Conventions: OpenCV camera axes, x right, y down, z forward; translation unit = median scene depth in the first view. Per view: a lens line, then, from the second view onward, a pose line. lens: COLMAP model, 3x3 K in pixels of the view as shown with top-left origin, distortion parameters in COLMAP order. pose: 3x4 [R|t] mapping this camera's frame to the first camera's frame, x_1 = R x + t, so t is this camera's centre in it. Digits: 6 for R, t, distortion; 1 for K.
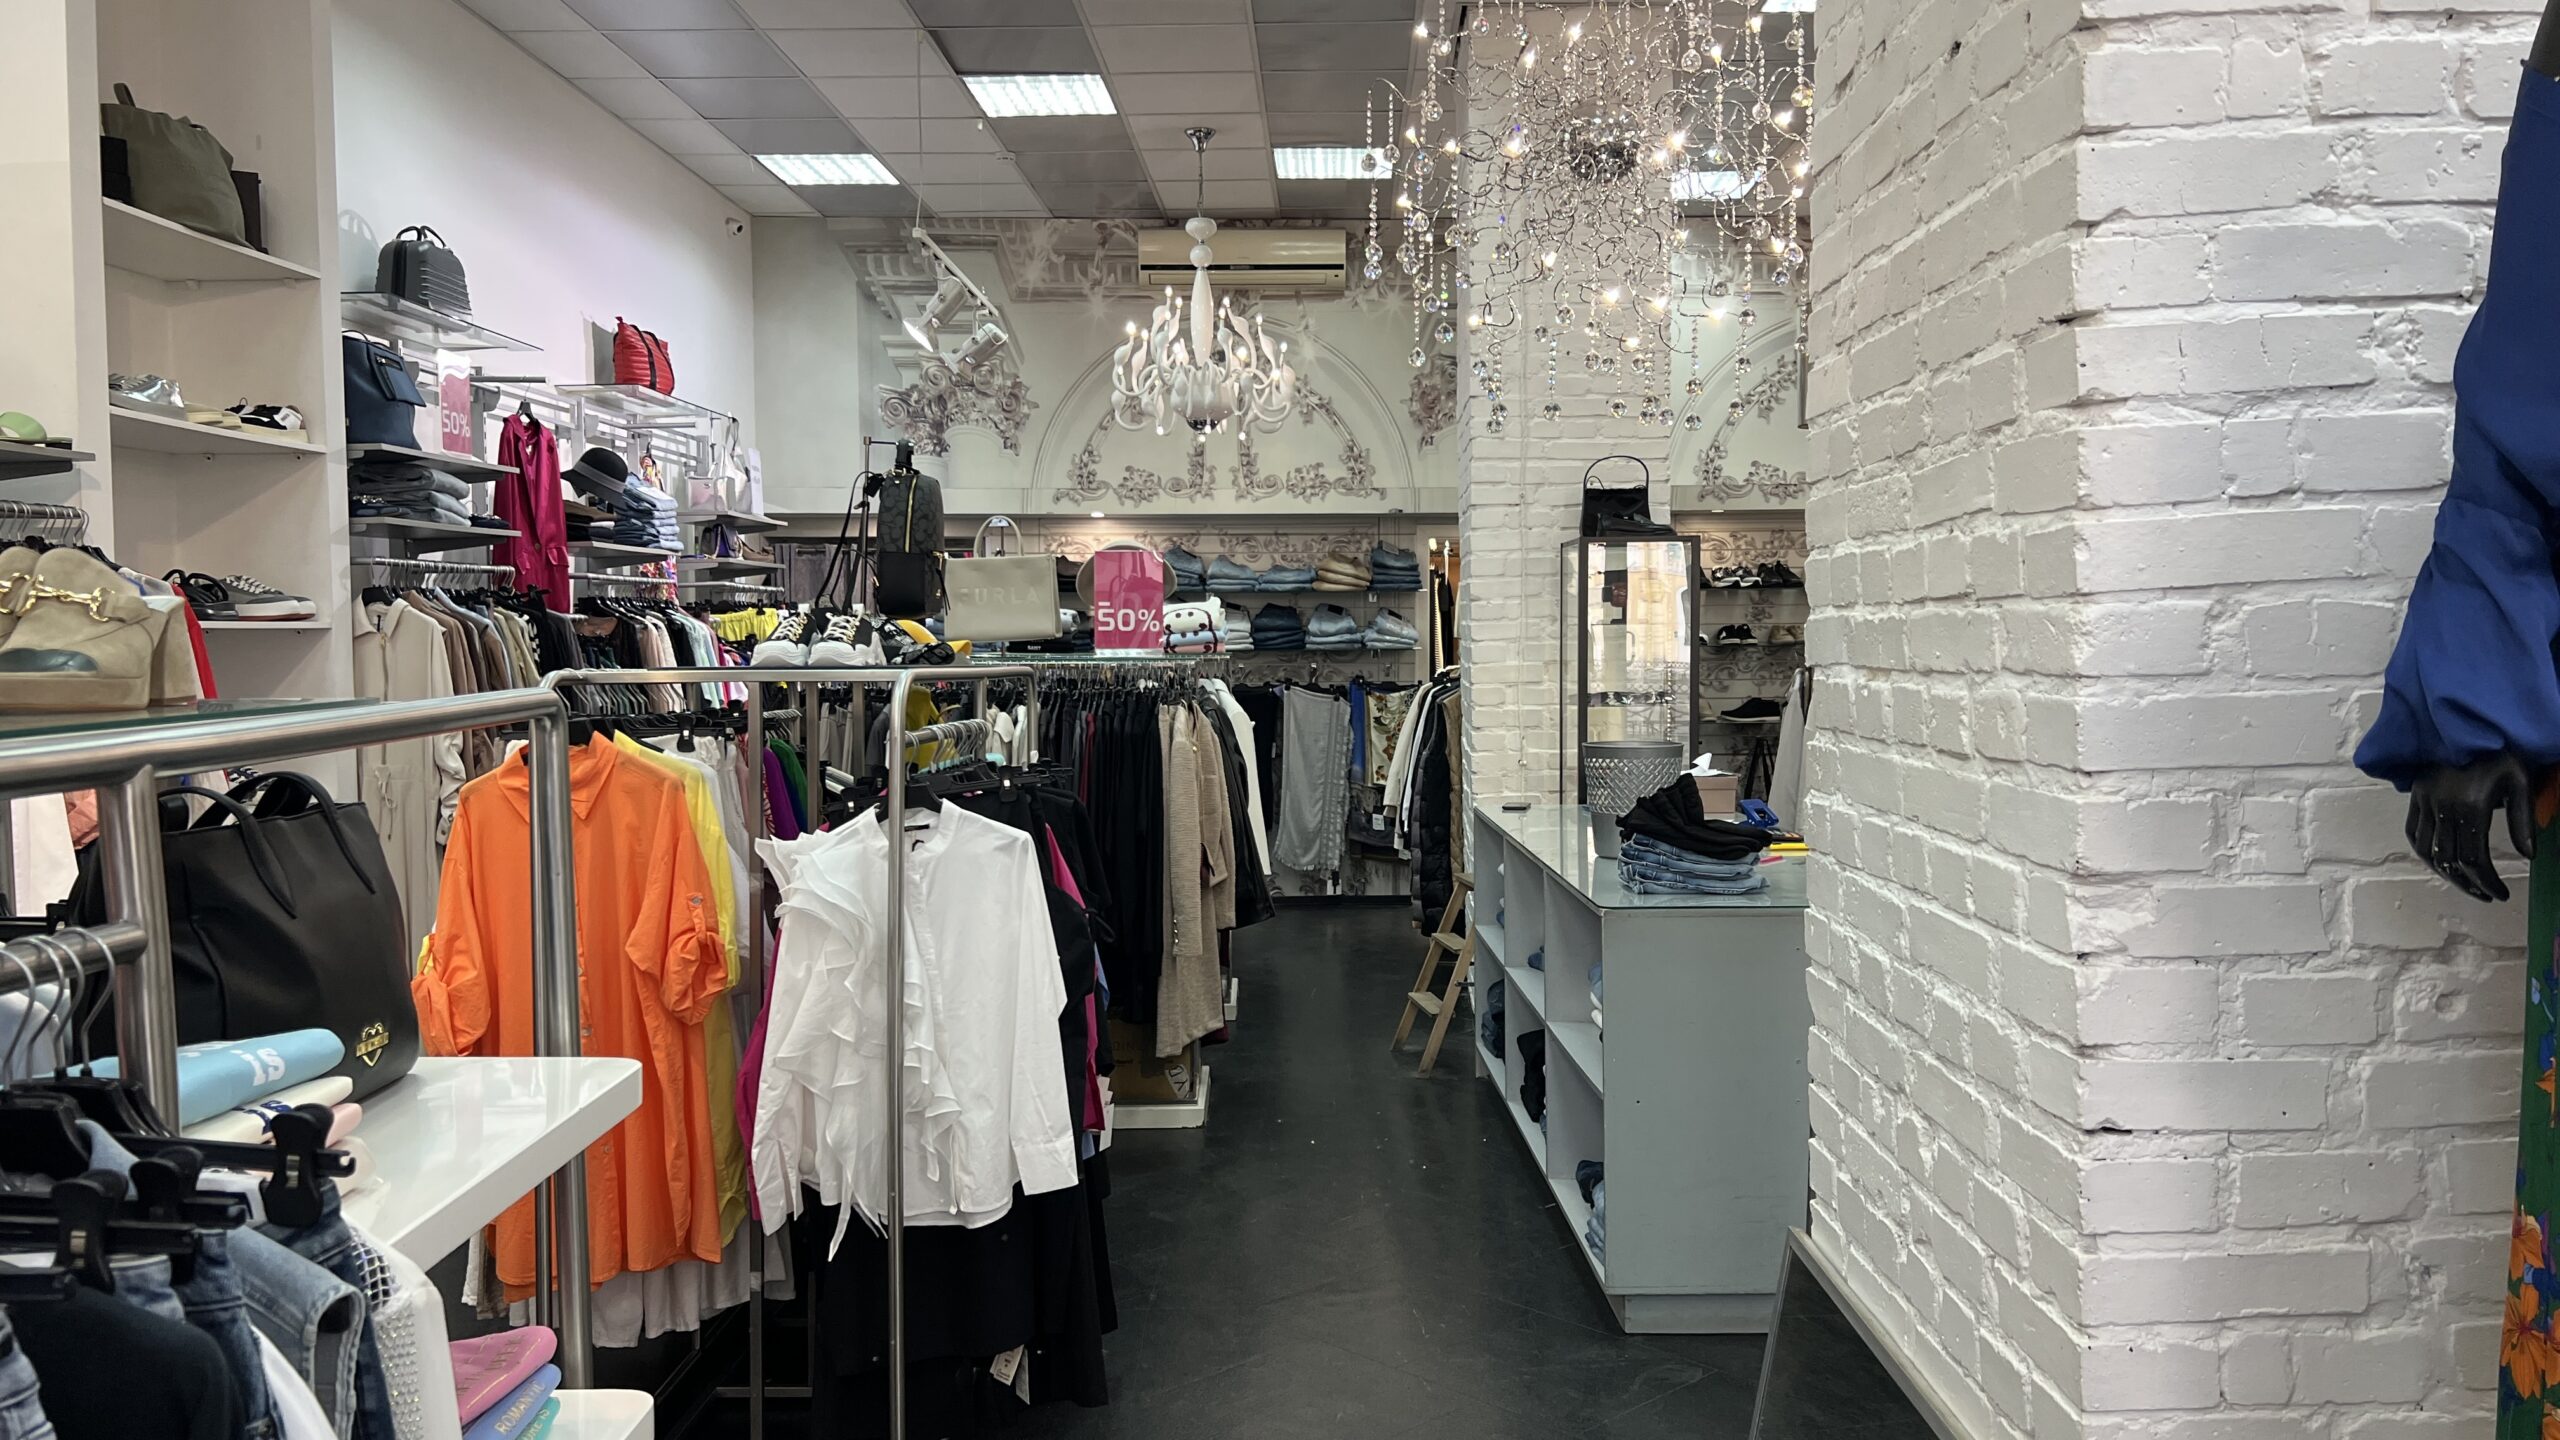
lens RADIAL K [[1886.4, 0, 1313.7], [0, 1886.4, 730.0], [0, 0, 1]] dist [0.069296, -0.115655]
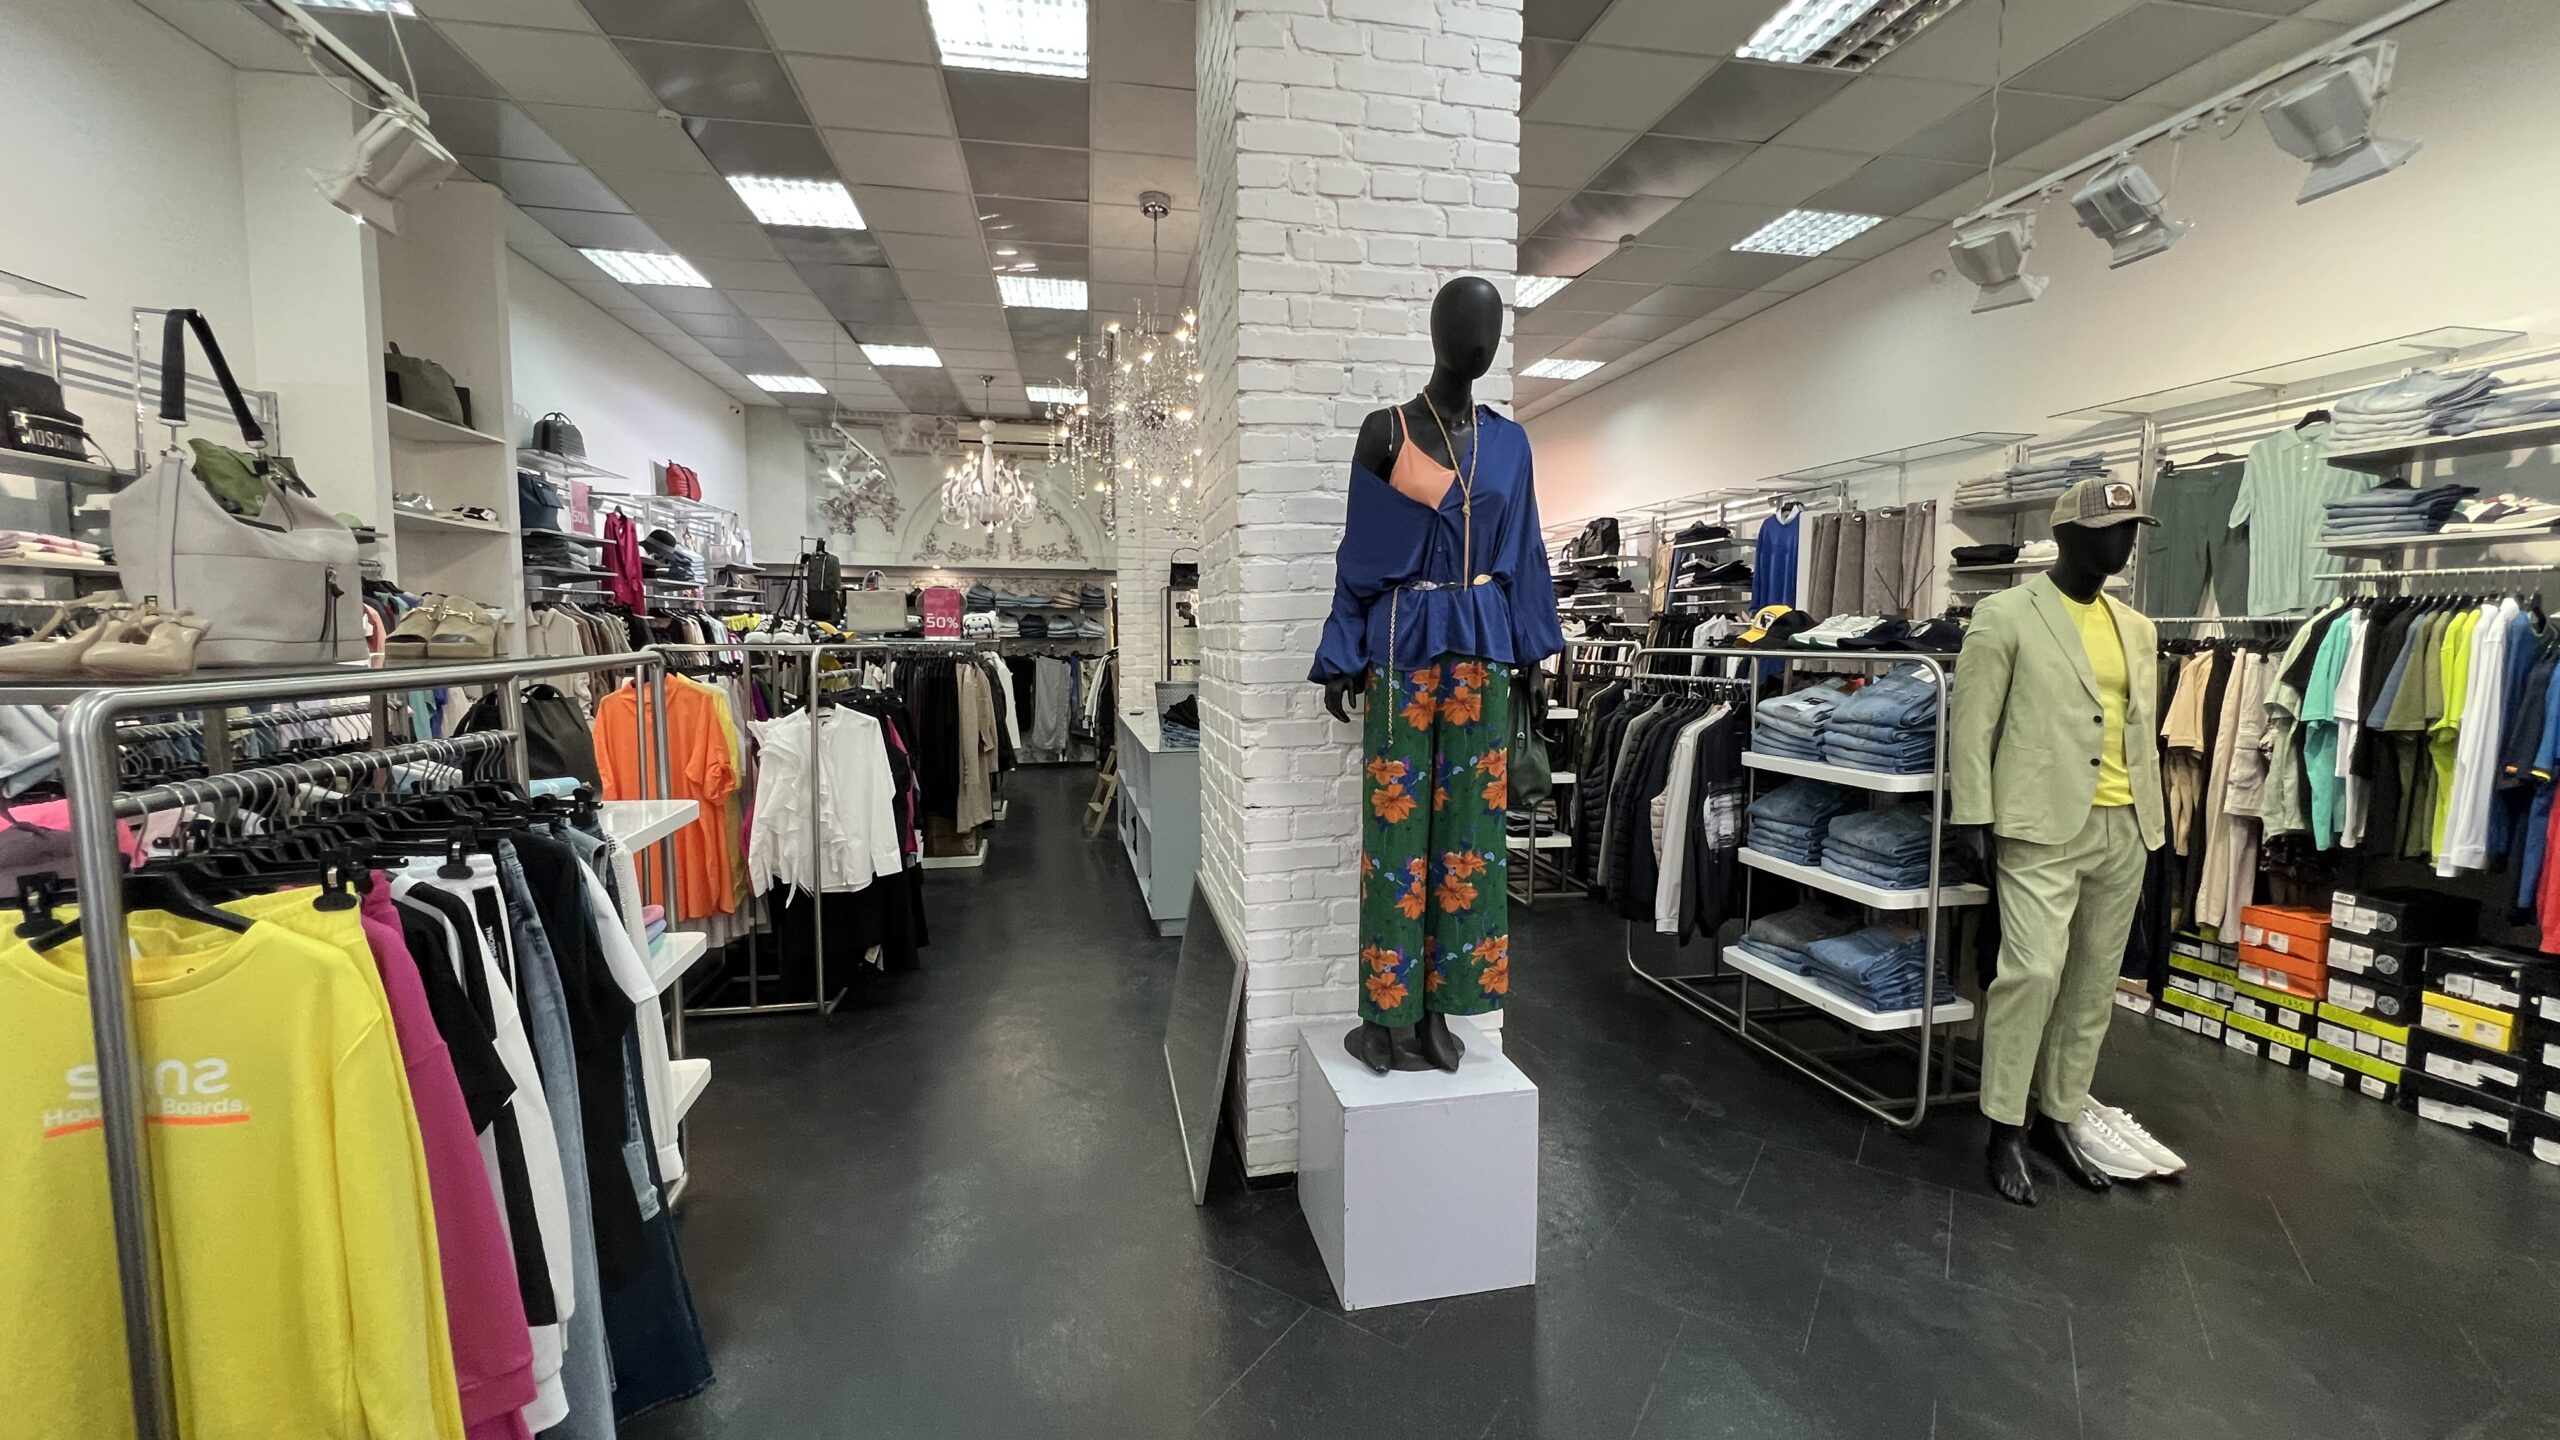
lens RADIAL K [[995.8, 0, 1279.8], [0, 995.8, 711.9], [0, 0, 1]] dist [-0.011214, 0.000121]
pose [[0.979377, -0.005269, 0.201975, 0.044448], [-0.001032, 0.999516, 0.031076, 0.005198], [-0.202041, -0.030643, 0.978898, -0.143442]]
